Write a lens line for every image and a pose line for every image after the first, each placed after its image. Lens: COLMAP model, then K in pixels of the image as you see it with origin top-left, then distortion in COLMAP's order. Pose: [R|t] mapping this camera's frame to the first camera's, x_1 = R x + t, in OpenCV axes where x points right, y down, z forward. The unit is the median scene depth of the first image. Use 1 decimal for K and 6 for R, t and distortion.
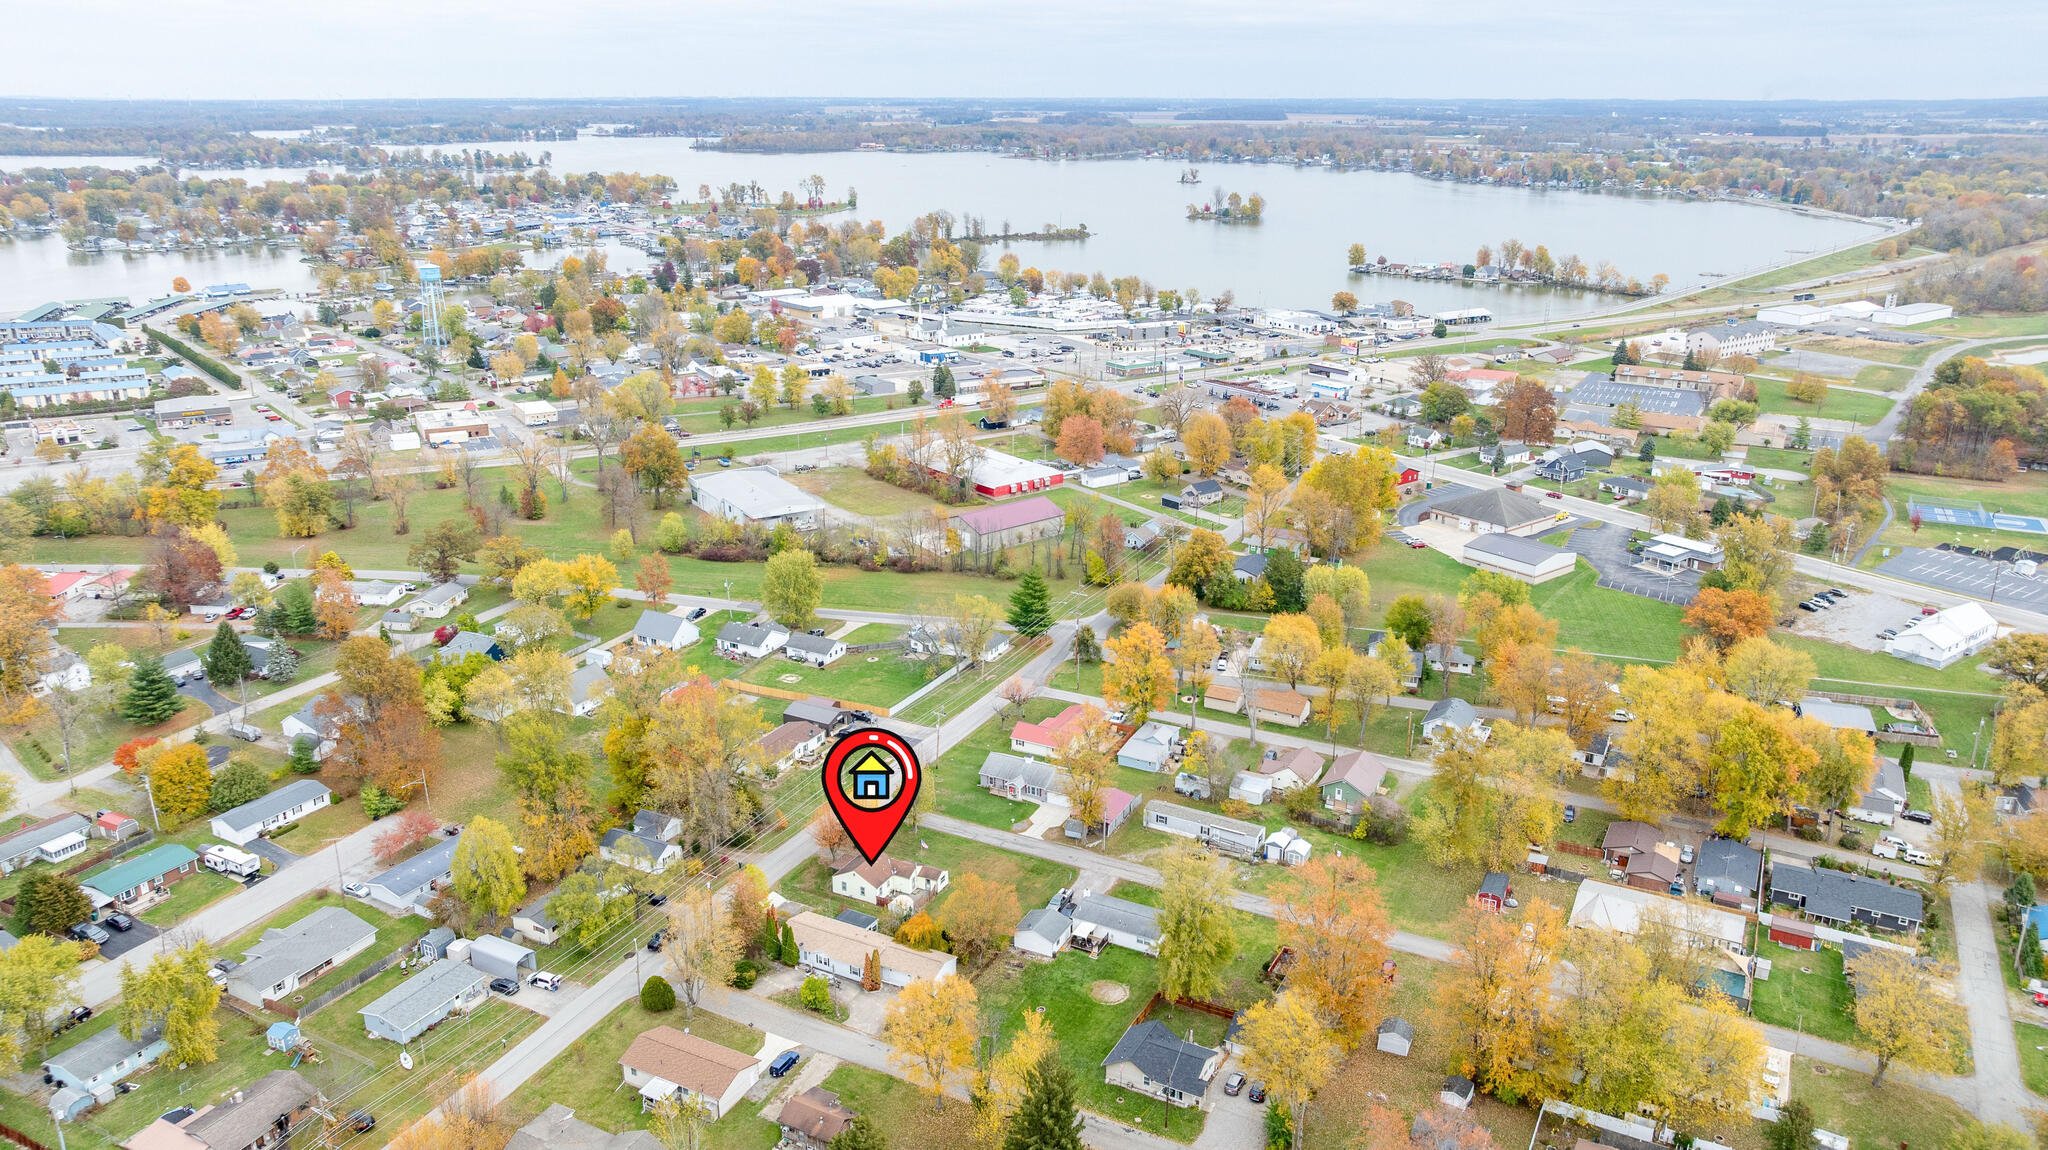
lens RADIAL K [[1440.7, 0, 1030.7], [0, 1440.7, 572.5], [0, 0, 1]] dist [-0.020486, 0.005175]
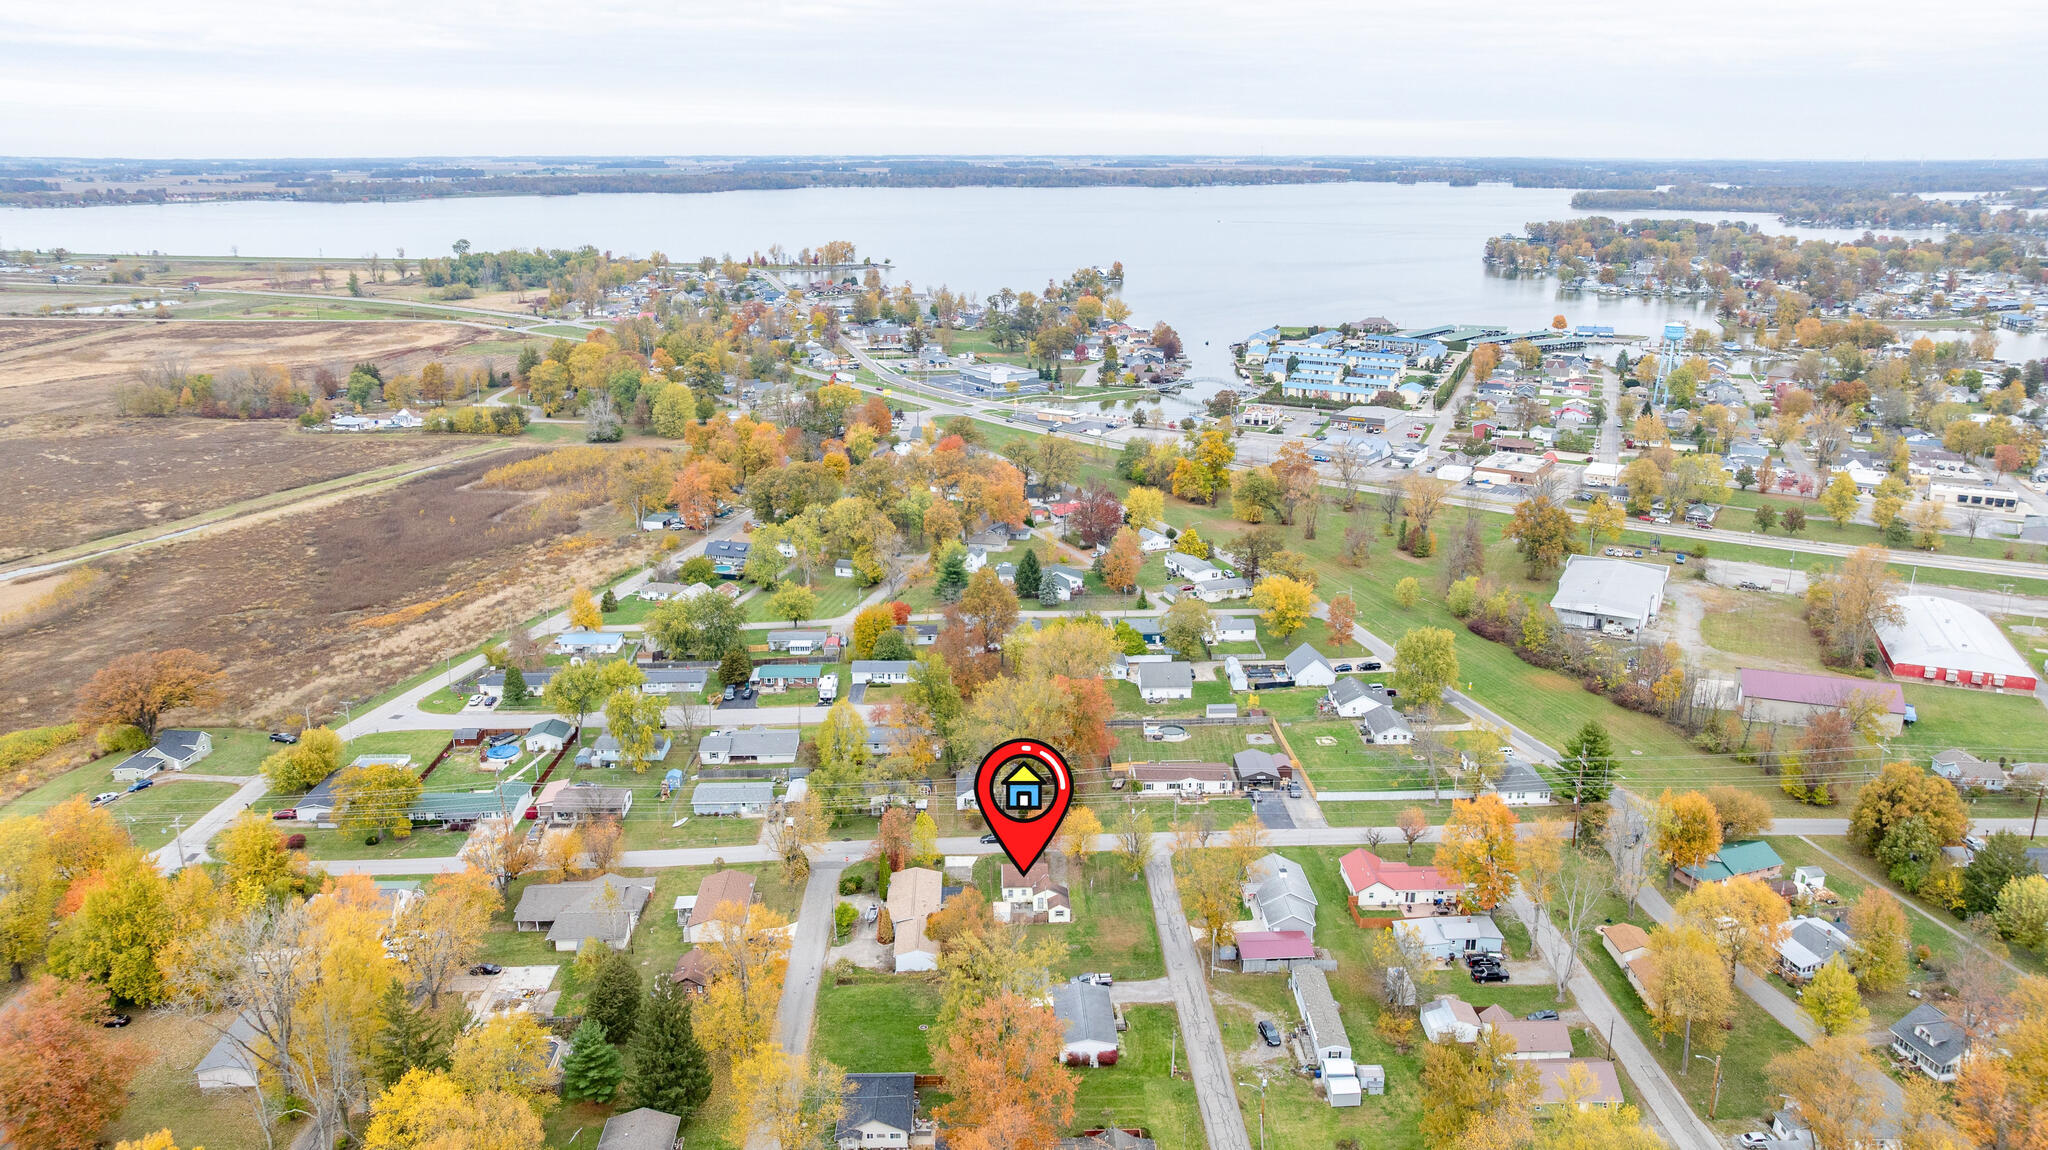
lens RADIAL K [[1440.7, 0, 1030.7], [0, 1440.7, 572.5], [0, 0, 1]] dist [-0.020486, 0.005175]
pose [[0.496944, 0.242536, -0.833200, 0.427052], [-0.274694, 0.954740, 0.114080, -0.075598], [0.823158, 0.172184, 0.541076, 0.233450]]
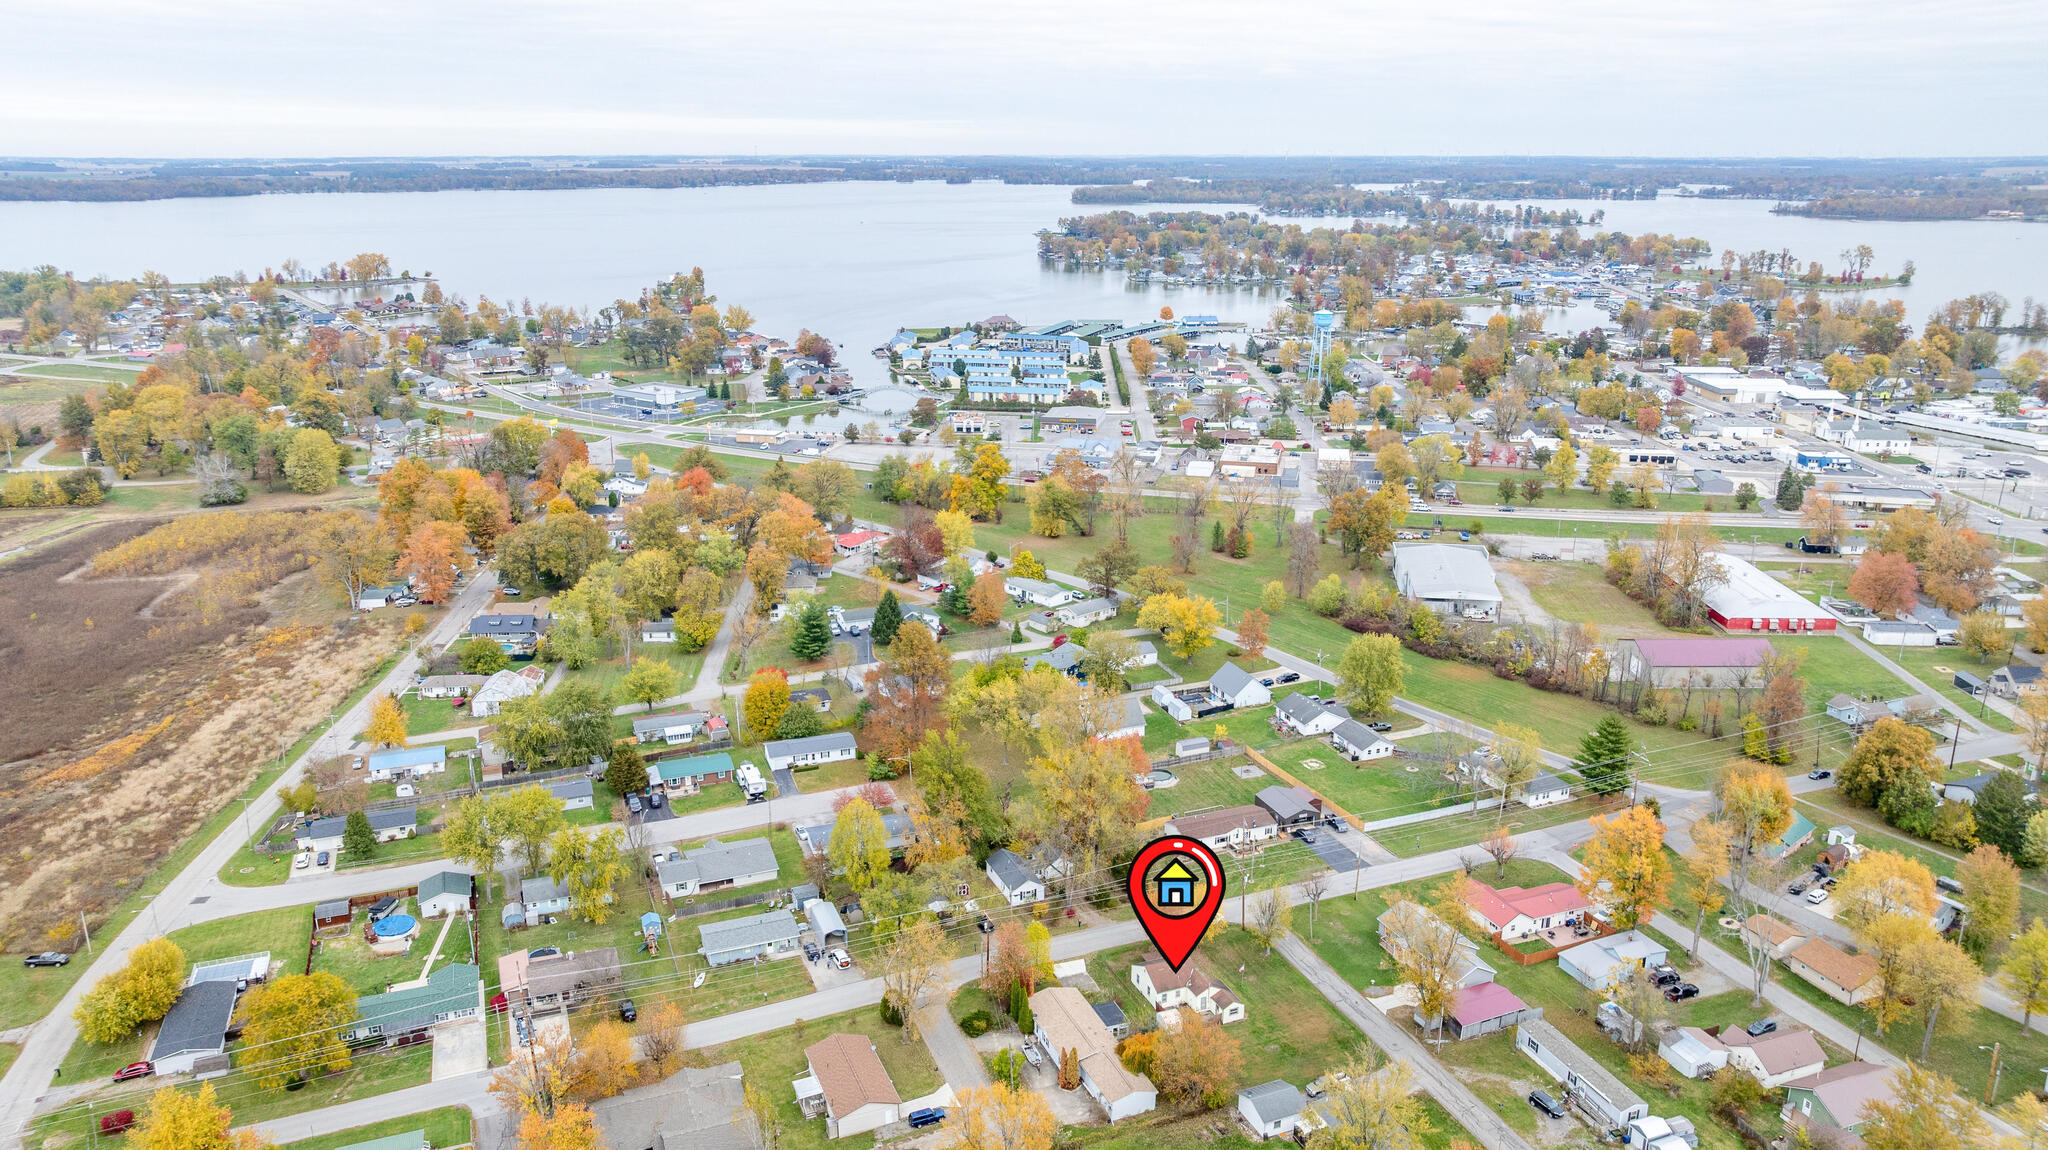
lens RADIAL K [[1440.7, 0, 1030.7], [0, 1440.7, 572.5], [0, 0, 1]] dist [-0.020486, 0.005175]
pose [[0.759477, 0.180835, -0.624895, 0.211355], [-0.204014, 0.978336, 0.035163, -0.036342], [0.617716, 0.100782, 0.779917, 0.114402]]
